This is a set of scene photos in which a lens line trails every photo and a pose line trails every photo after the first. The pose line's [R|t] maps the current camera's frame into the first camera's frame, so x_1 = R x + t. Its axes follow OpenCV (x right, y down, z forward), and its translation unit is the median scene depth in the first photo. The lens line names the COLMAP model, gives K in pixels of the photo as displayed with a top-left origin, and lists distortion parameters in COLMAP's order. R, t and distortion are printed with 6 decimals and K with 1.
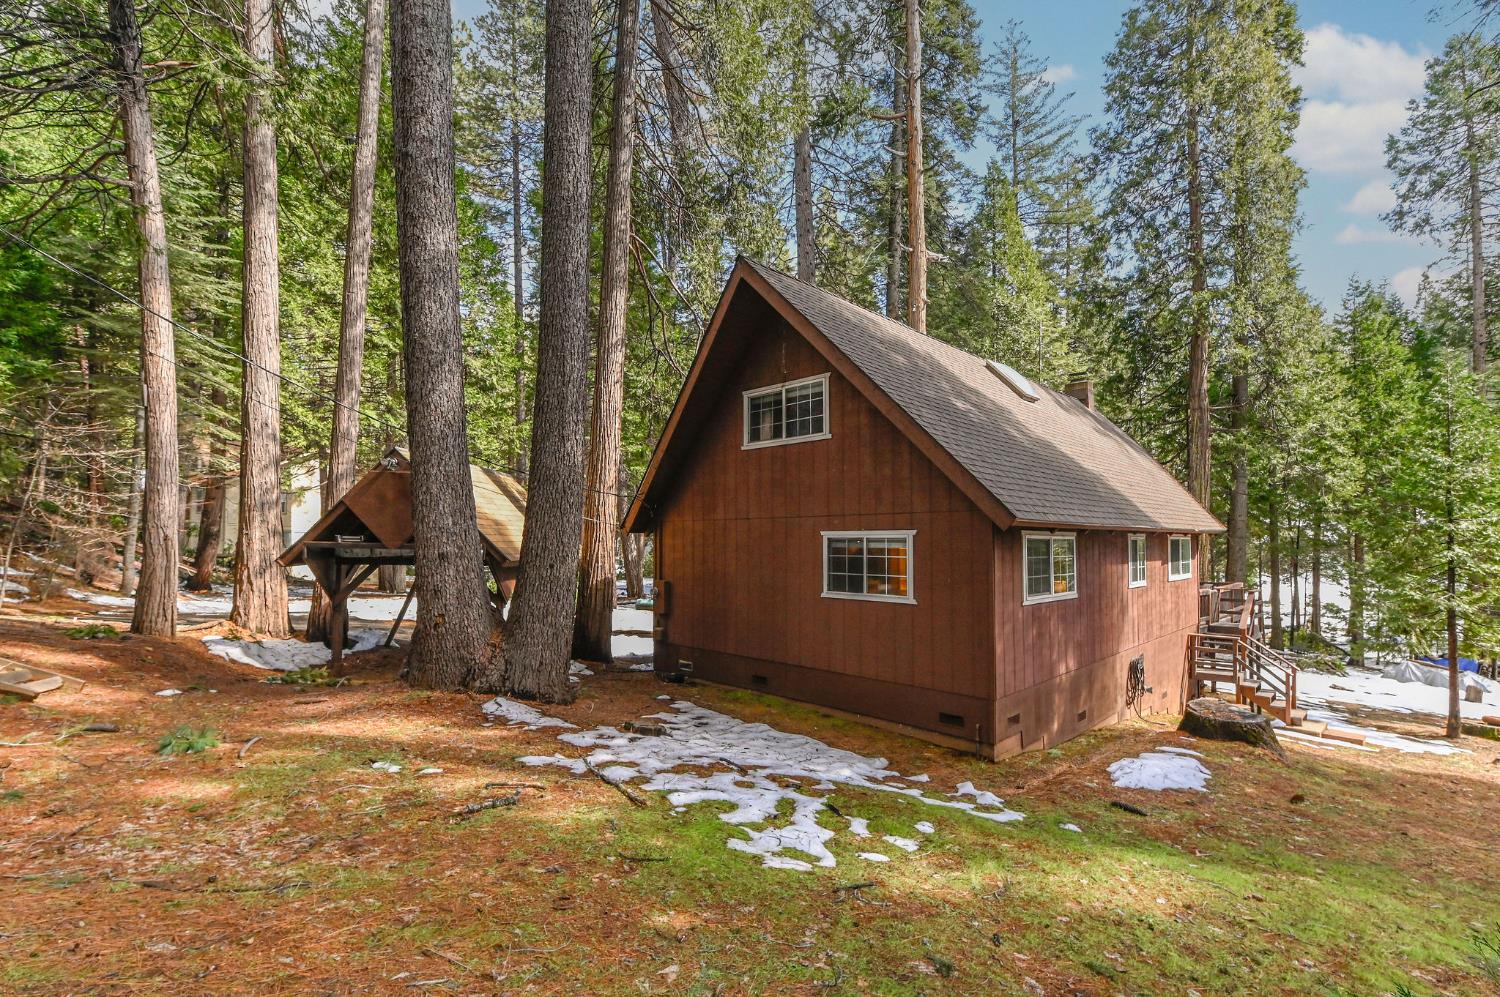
lens RADIAL K [[667.9, 0, 751.7], [0, 667.9, 534.7], [0, 0, 1]] dist [0.025379, -0.014209]
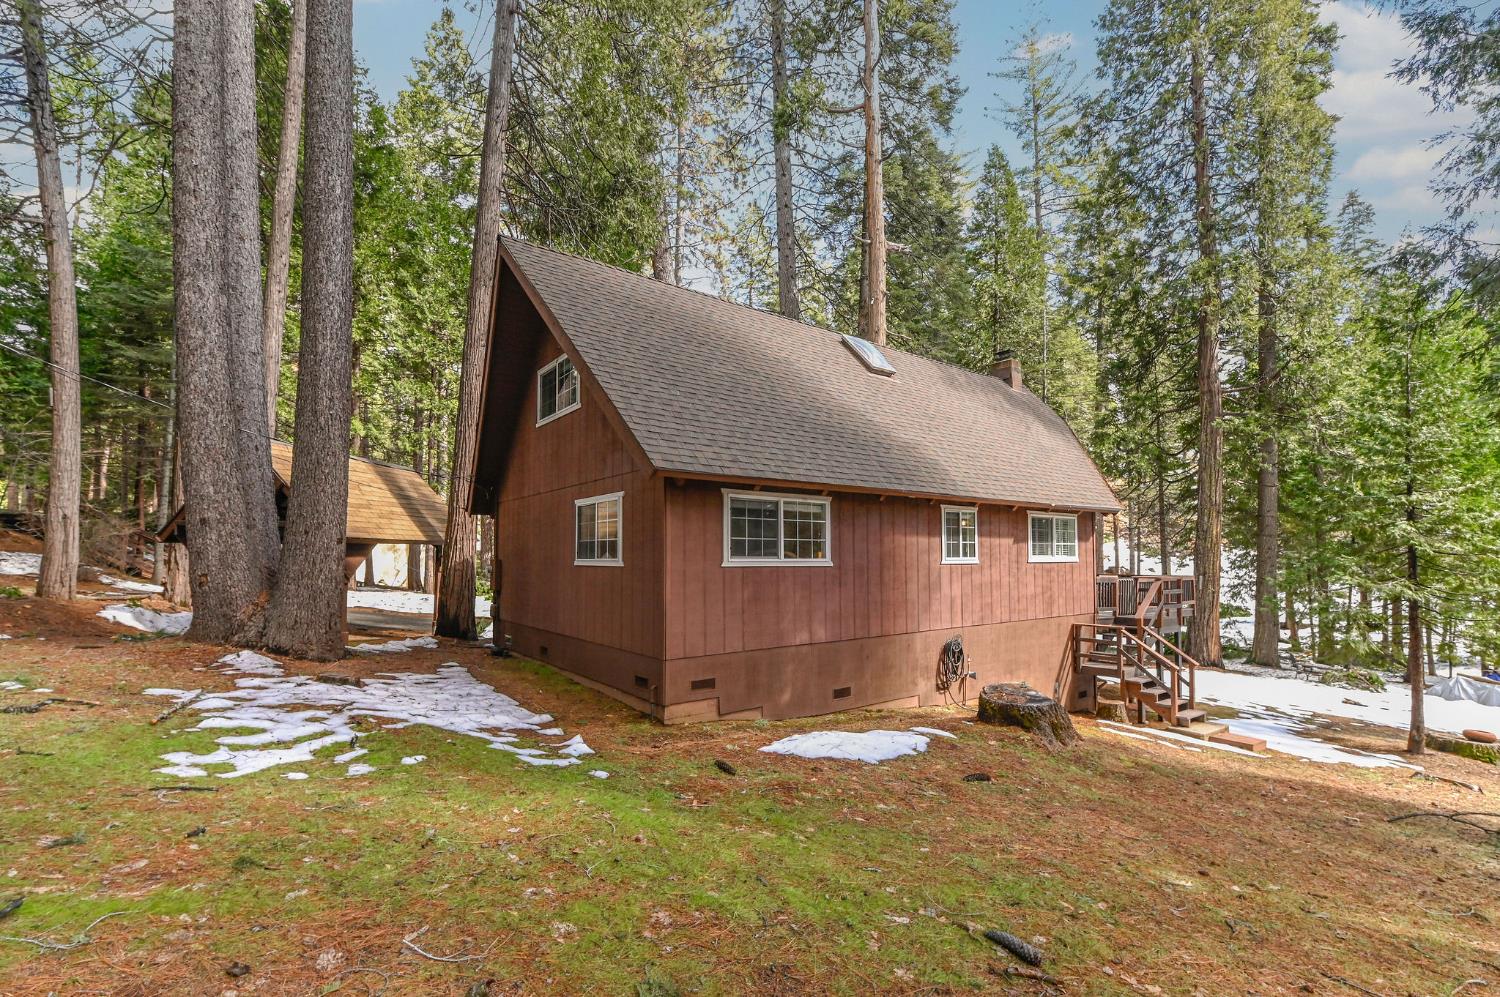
lens RADIAL K [[654.7, 0, 748.3], [0, 654.7, 549.0], [0, 0, 1]] dist [0.014087, -0.007682]
pose [[0.984758, -0.004396, -0.173875, 0.415990], [0.002413, 0.999930, -0.011615, 0.063042], [0.173914, 0.011019, 0.984699, 0.059568]]
